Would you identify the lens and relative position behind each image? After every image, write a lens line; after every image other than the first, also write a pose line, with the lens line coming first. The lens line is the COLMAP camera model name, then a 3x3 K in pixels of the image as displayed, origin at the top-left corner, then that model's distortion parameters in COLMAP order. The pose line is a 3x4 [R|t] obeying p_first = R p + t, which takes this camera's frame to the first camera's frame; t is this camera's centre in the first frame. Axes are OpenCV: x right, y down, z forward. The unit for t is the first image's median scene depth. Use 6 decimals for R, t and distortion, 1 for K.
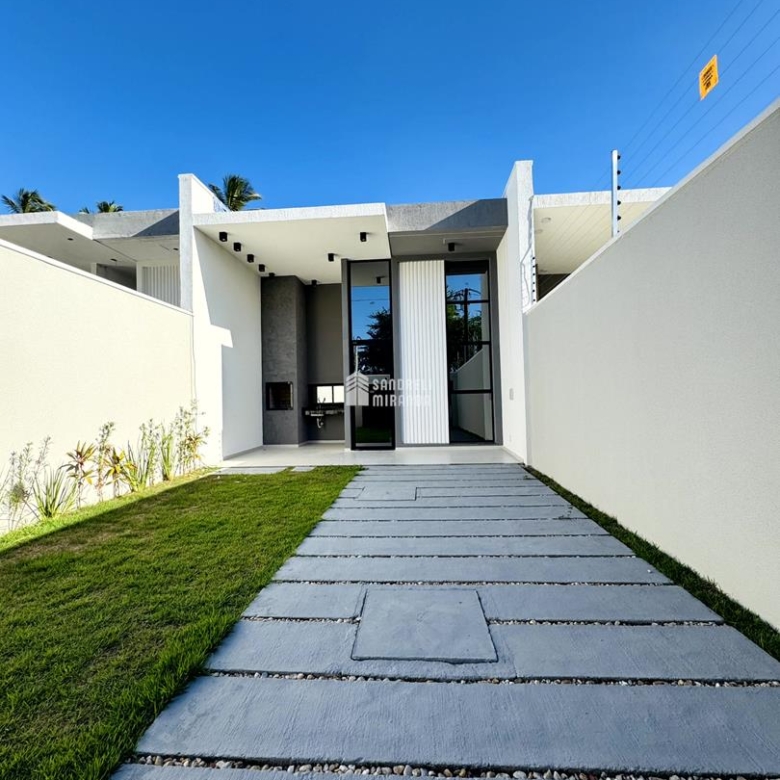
lens RADIAL K [[414.5, 0, 390.9], [0, 414.5, 390.1], [0, 0, 1]] dist [-0.002042, -0.000080]
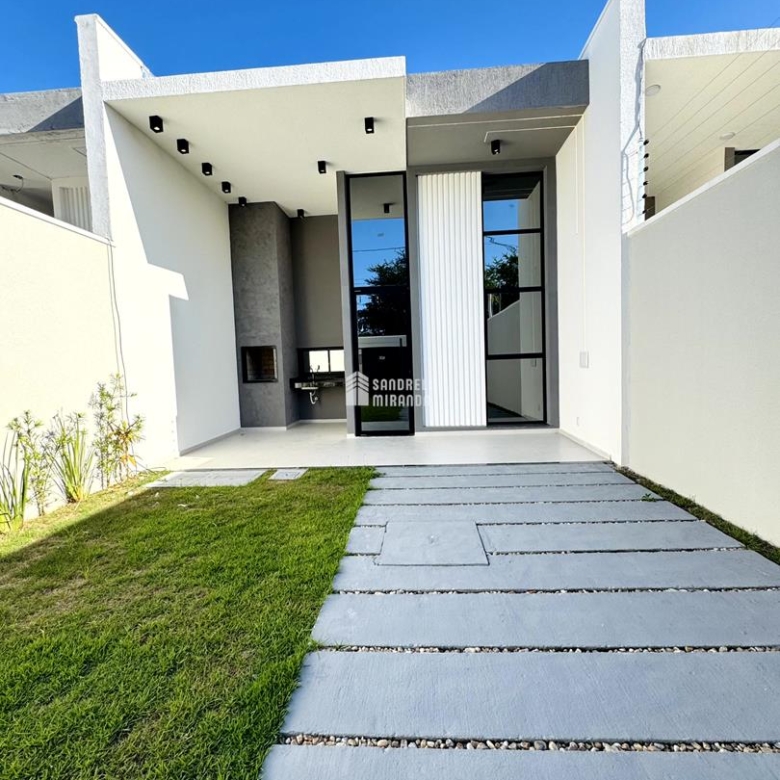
lens RADIAL K [[414.5, 0, 390.9], [0, 414.5, 390.1], [0, 0, 1]] dist [-0.002042, -0.000080]
pose [[0.999886, -0.012220, 0.008813, -0.037773], [0.011388, 0.995971, 0.088954, -0.004420], [-0.009864, -0.088844, 0.995997, 0.260725]]
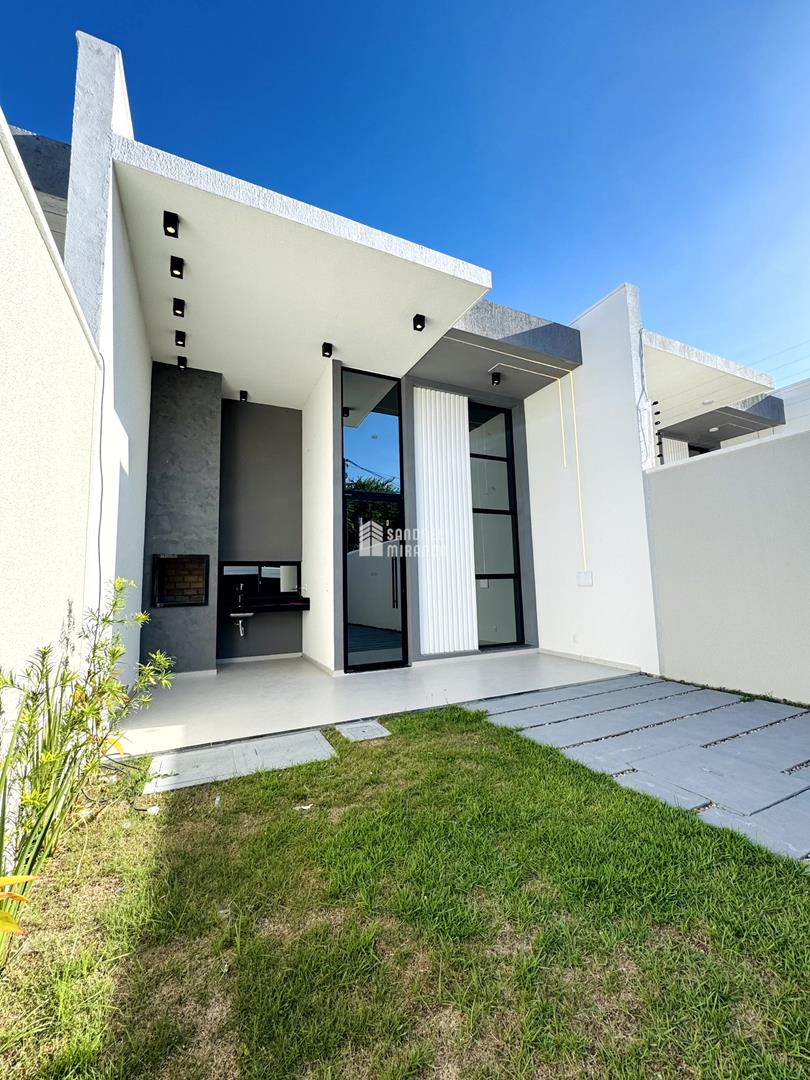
lens RADIAL K [[430.4, 0, 406.9], [0, 430.4, 540.1], [0, 0, 1]] dist [-0.001484, 0.000192]
pose [[0.864956, 0.056449, 0.498662, -0.336813], [-0.007939, 0.995068, -0.098872, 0.016856], [-0.501784, 0.081561, 0.861139, 0.416928]]
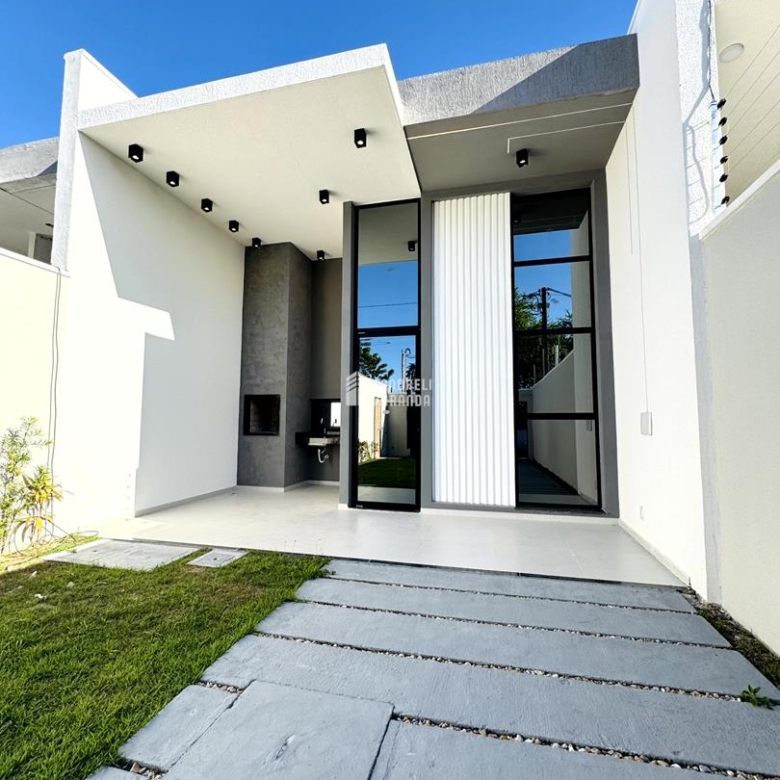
lens RADIAL K [[414.5, 0, 390.9], [0, 414.5, 390.1], [0, 0, 1]] dist [-0.002042, -0.000080]
pose [[0.985114, 0.015741, -0.171179, 0.067101], [-0.024261, 0.998562, -0.047798, 0.000837], [0.170181, 0.051240, 0.984080, 0.406421]]
